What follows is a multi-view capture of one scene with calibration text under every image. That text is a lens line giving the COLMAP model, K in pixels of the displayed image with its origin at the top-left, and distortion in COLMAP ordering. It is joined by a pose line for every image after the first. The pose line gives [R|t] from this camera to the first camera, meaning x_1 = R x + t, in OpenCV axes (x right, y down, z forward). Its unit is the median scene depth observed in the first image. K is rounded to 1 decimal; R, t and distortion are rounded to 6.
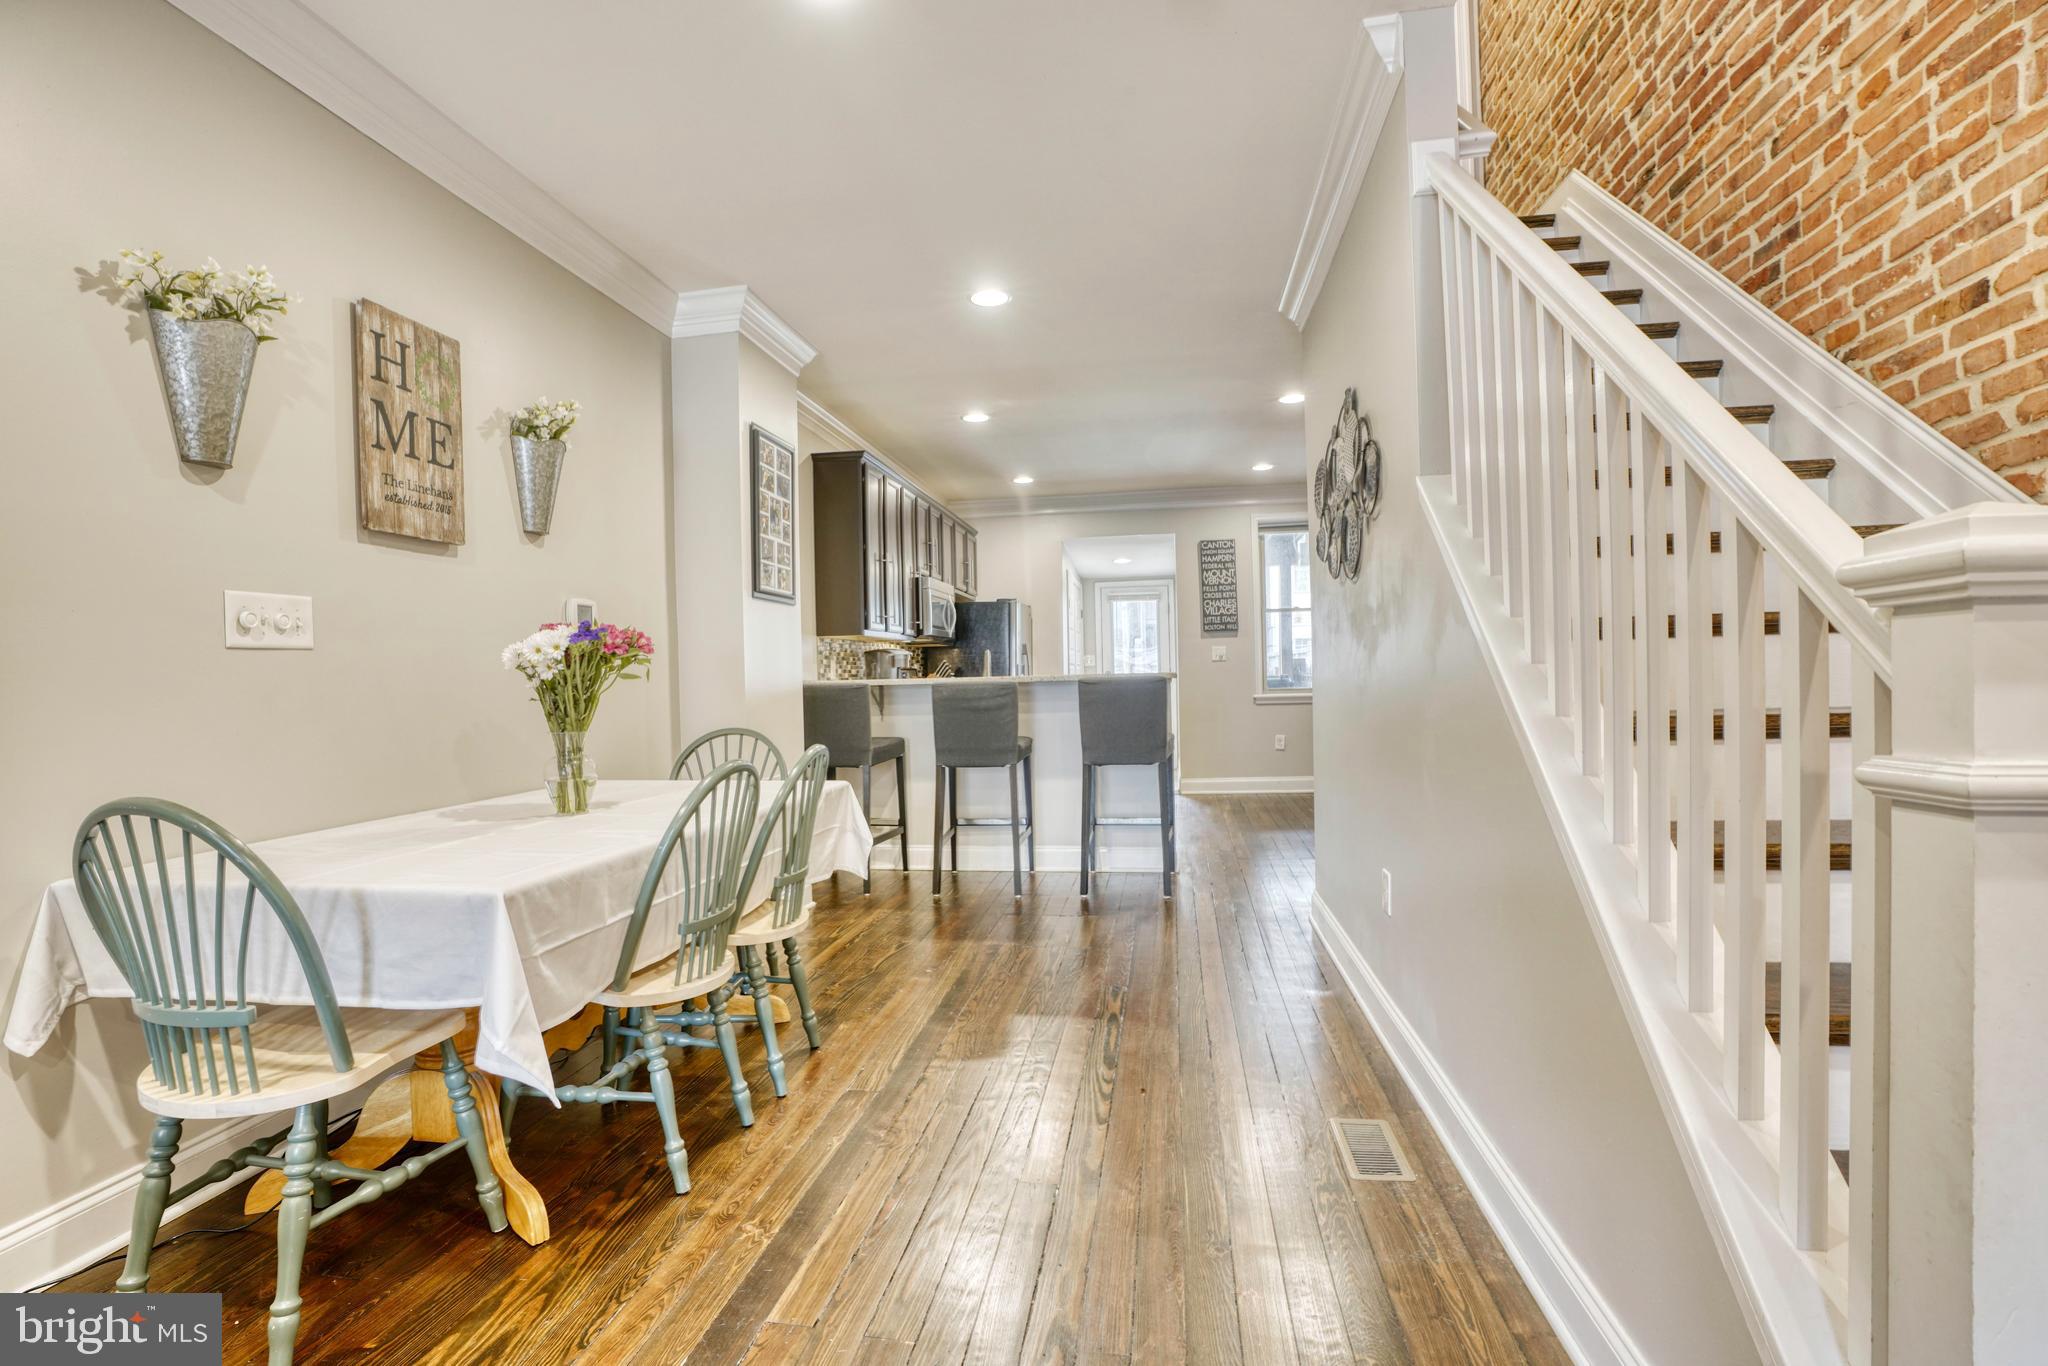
lens RADIAL K [[949.2, 0, 1009.1], [0, 949.2, 690.0], [0, 0, 1]] dist [-0.064807, 0.024046]
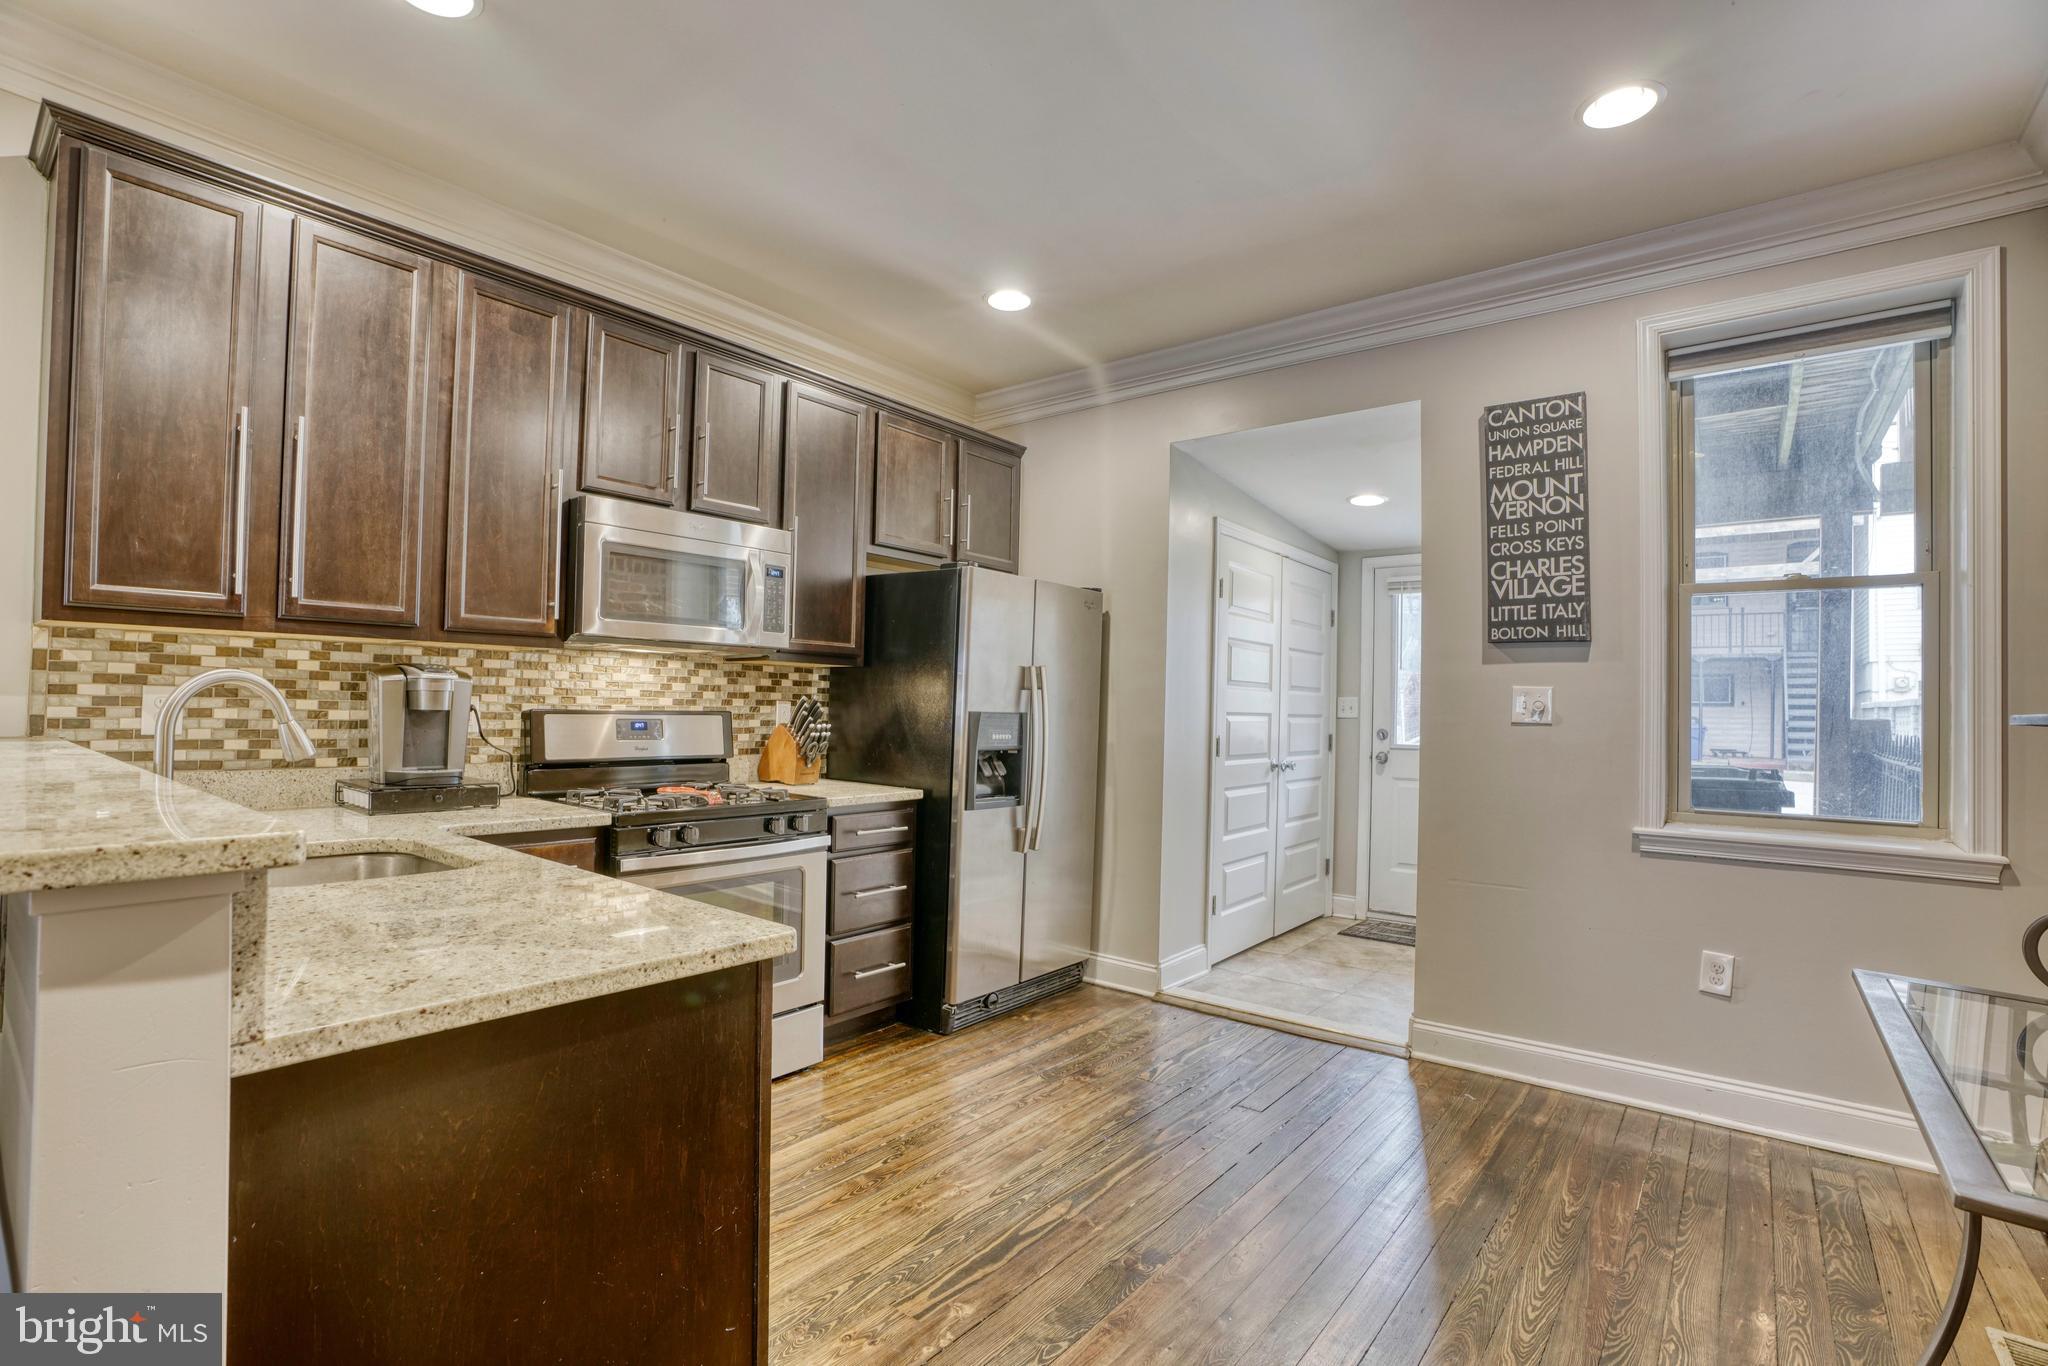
lens RADIAL K [[949.2, 0, 1016.3], [0, 949.2, 689.9], [0, 0, 1]] dist [-0.064807, 0.024046]
pose [[0.874292, 0.028728, -0.484549, 0.713201], [-0.044804, 0.998762, -0.021626, -0.086837], [0.483327, 0.040617, 0.874497, 1.871220]]
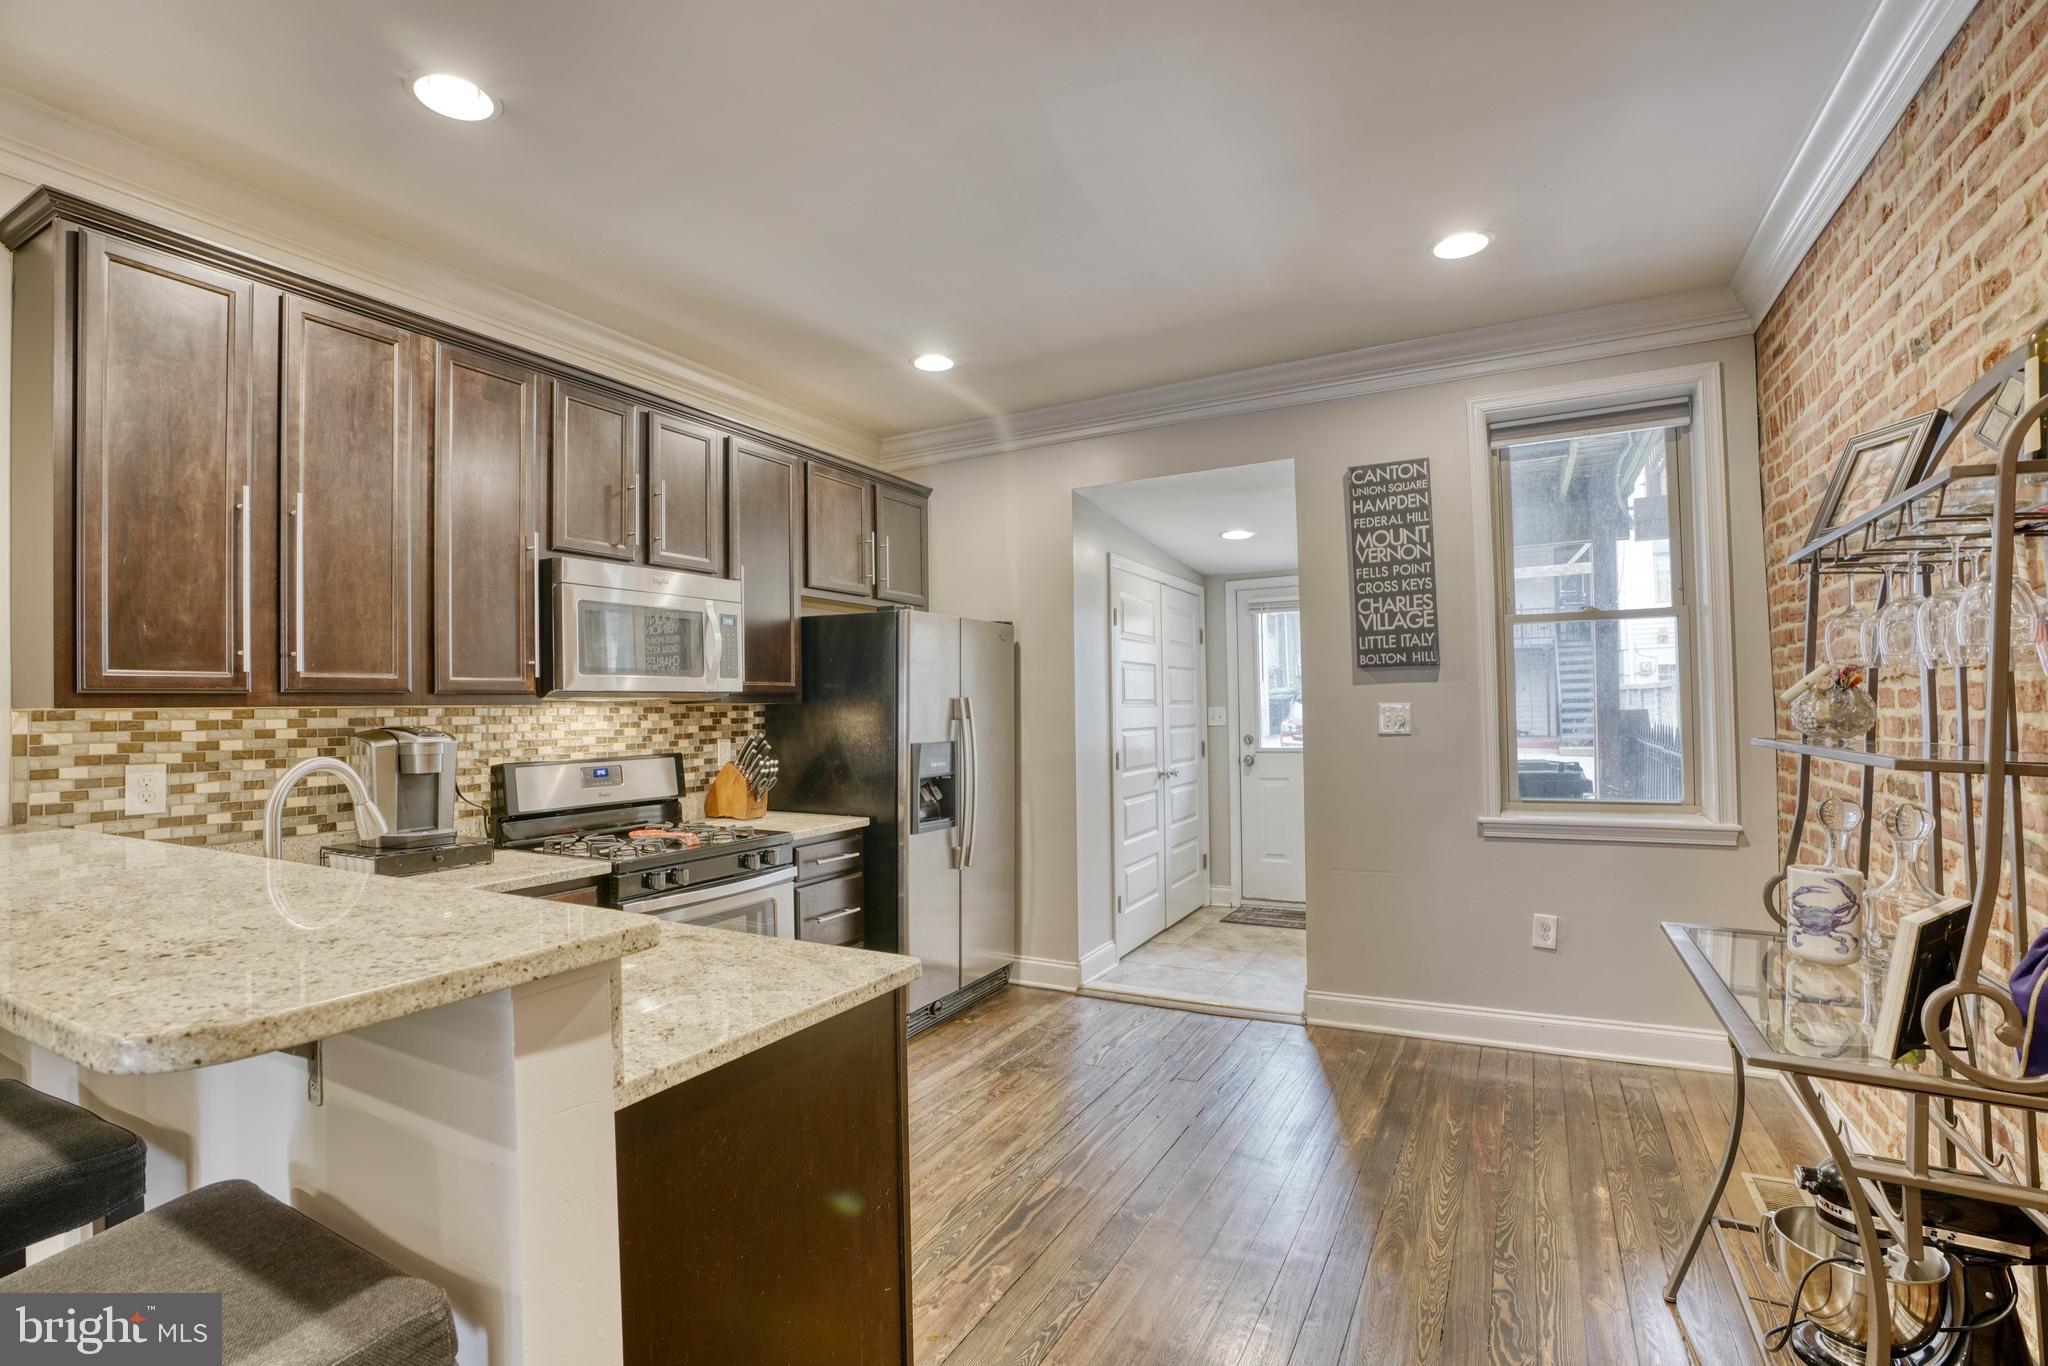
lens RADIAL K [[949.2, 0, 1020.6], [0, 949.2, 688.2], [0, 0, 1]] dist [-0.064807, 0.024046]
pose [[0.947222, -0.004107, -0.320554, 0.633149], [-0.005867, 0.999528, -0.030145, -0.122623], [0.320526, 0.030435, 0.946751, 1.693685]]
